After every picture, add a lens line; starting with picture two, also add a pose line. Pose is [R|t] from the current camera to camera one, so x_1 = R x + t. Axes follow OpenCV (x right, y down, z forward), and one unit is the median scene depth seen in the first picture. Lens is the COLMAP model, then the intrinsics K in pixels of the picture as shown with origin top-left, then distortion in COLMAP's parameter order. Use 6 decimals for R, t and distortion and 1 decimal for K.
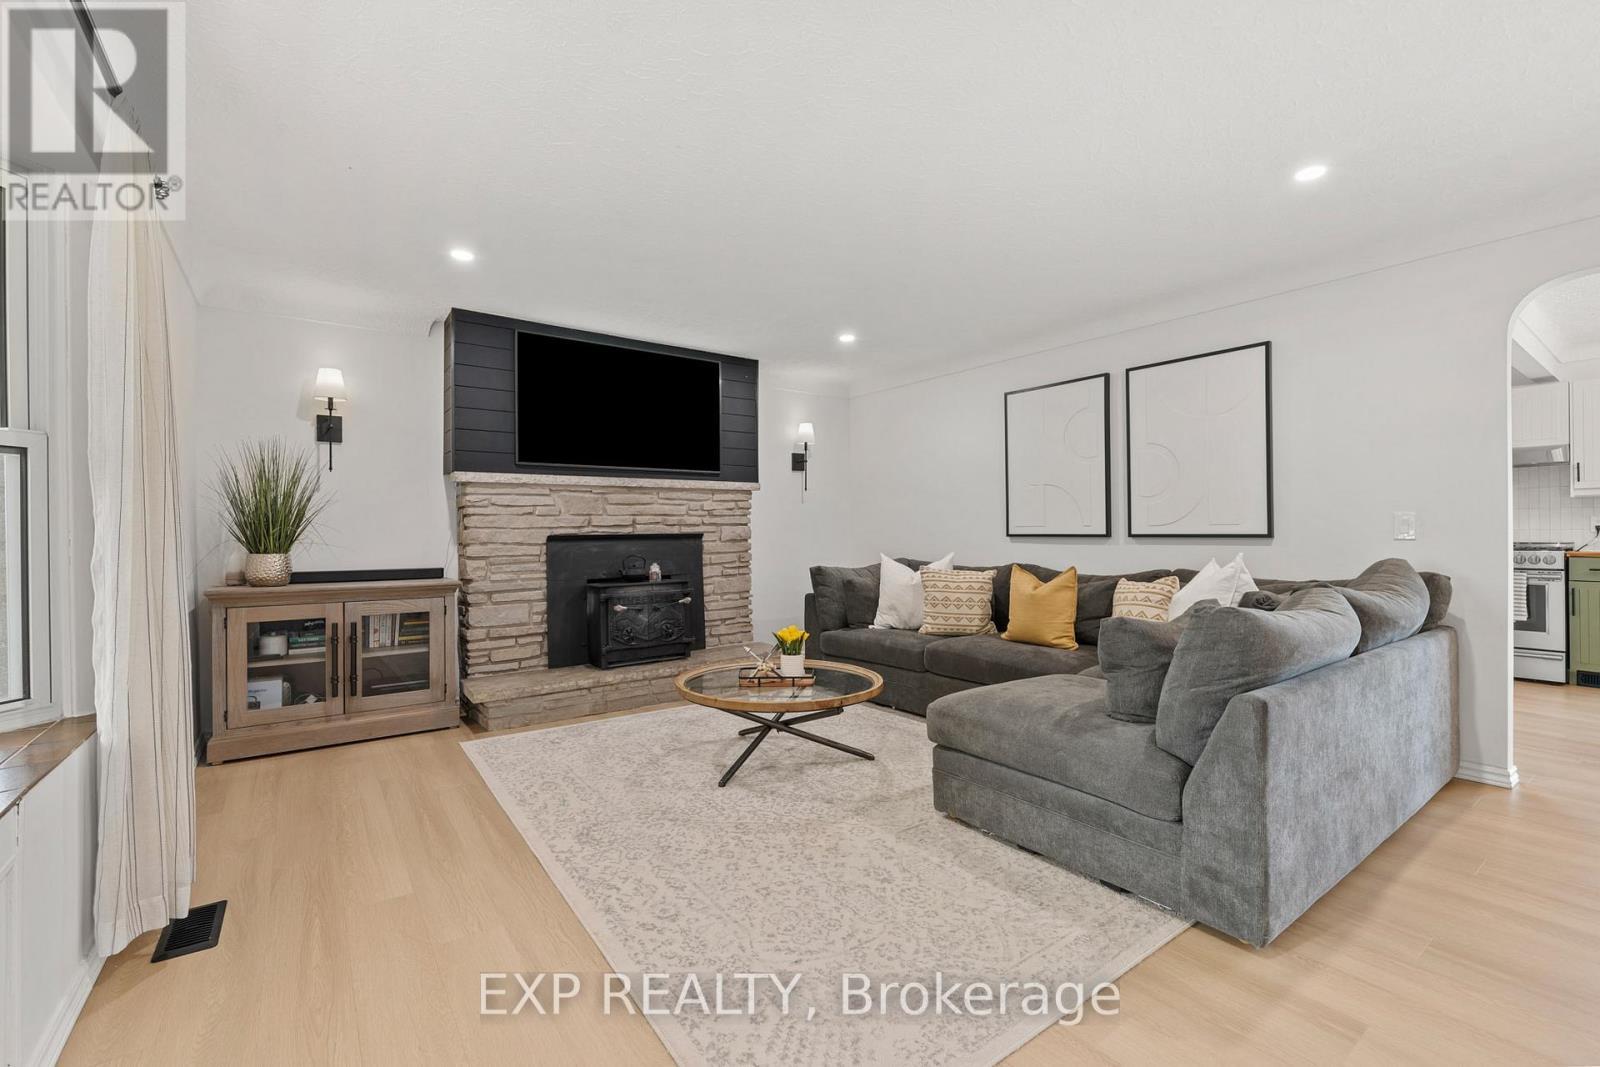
lens RADIAL K [[691.4, 0, 796.0], [0, 691.4, 538.8], [0, 0, 1]] dist [0.002234, 0.000268]
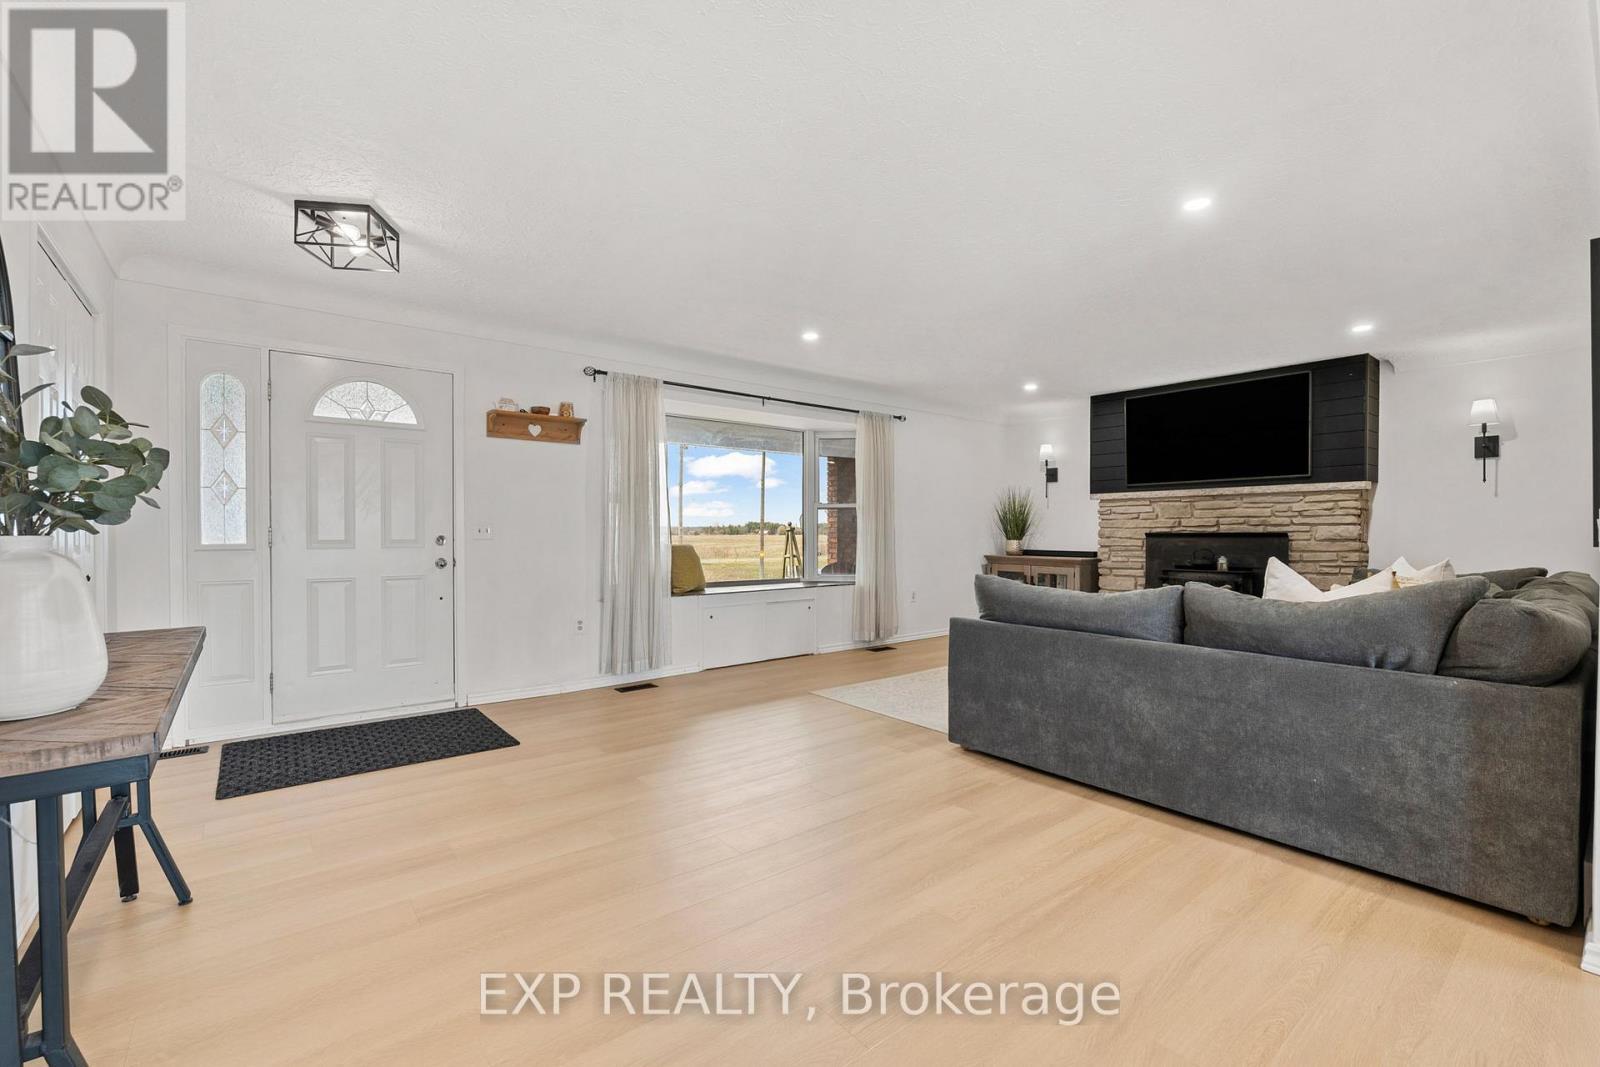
lens RADIAL K [[691.4, 0, 795.2], [0, 691.4, 540.1], [0, 0, 1]] dist [0.002234, 0.000268]
pose [[0.057367, 0.018880, -0.998175, 1.101630], [-0.014093, 0.999737, 0.018099, -0.005633], [0.998254, 0.013029, 0.057618, 0.184627]]
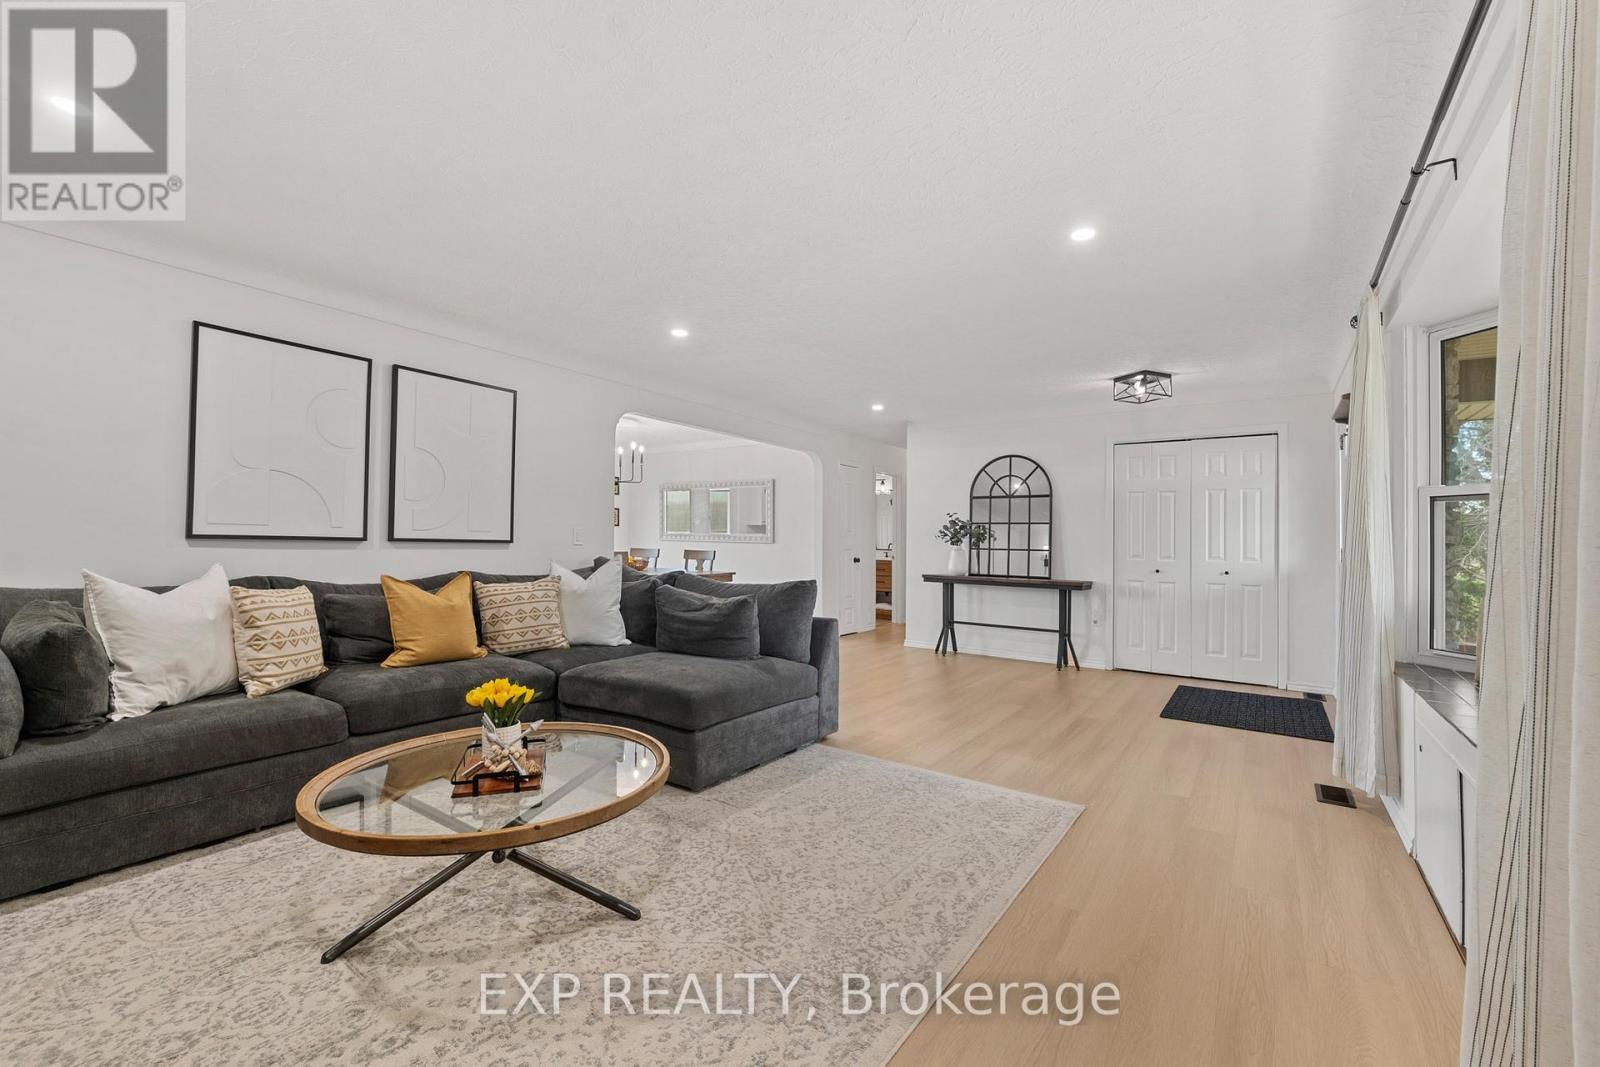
lens RADIAL K [[664.2, 0, 799.1], [0, 664.2, 525.2], [0, 0, 1]] dist [-0.016769, 0.000024]
pose [[-0.327310, 0.030652, 0.944420, -0.481670], [-0.002480, 0.999442, -0.033297, 0.004003], [-0.944914, -0.013241, -0.327052, 0.674111]]
